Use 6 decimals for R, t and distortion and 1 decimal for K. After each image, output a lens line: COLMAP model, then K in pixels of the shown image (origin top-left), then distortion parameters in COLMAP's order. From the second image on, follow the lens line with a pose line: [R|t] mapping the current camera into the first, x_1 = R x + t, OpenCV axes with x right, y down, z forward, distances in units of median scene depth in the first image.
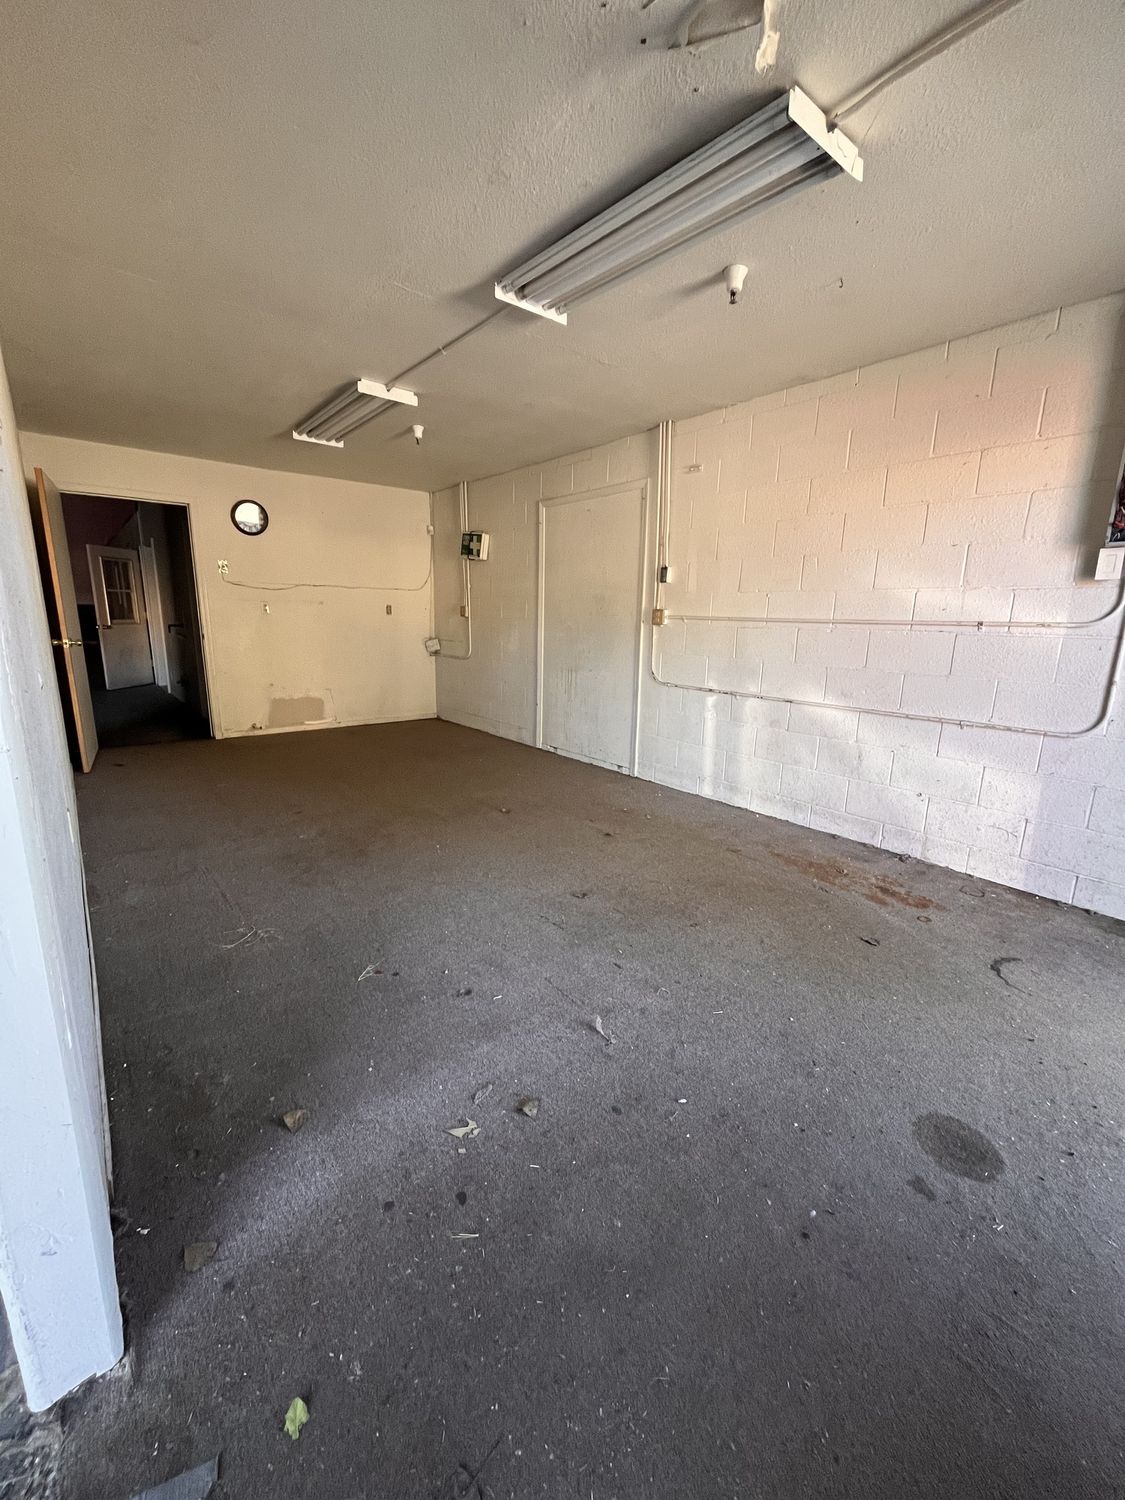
lens RADIAL K [[612.3, 0, 565.6], [0, 612.3, 744.8], [0, 0, 1]] dist [-0.004236, -0.000472]
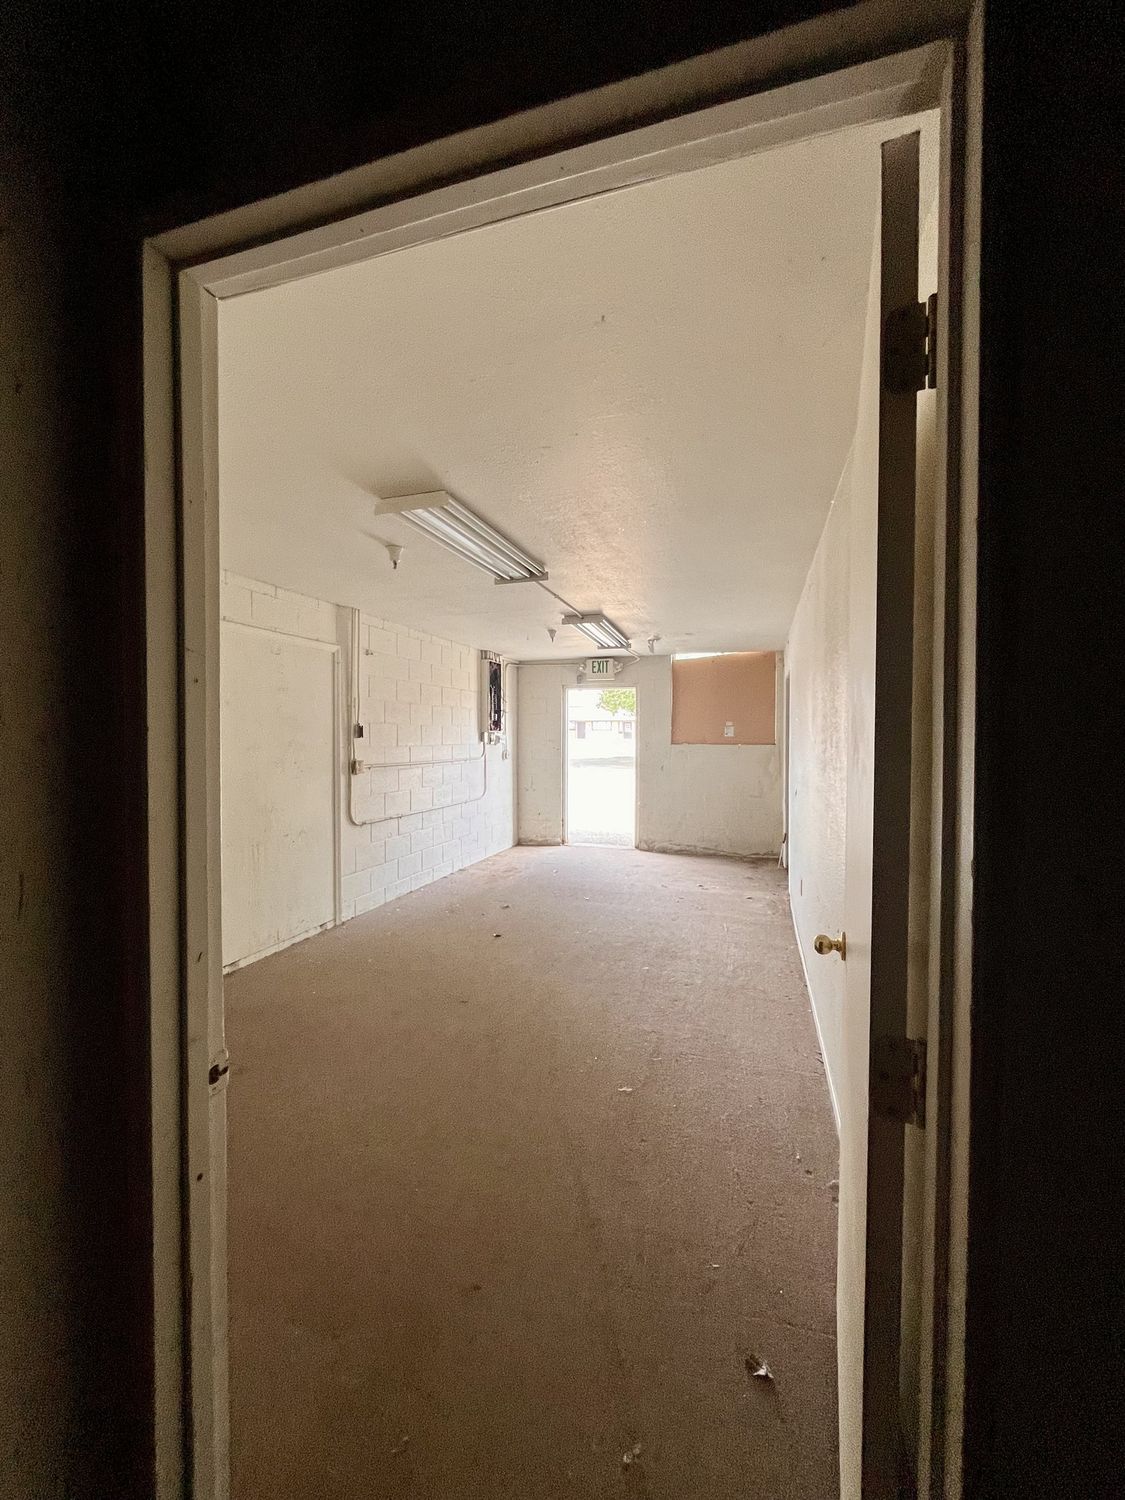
lens RADIAL K [[612.3, 0, 564.1], [0, 612.3, 748.8], [0, 0, 1]] dist [-0.004236, -0.000472]
pose [[-0.545133, -0.032100, 0.837735, -1.006921], [0.168000, 0.974814, 0.146673, -0.343196], [-0.821344, 0.220696, -0.526010, 1.269308]]
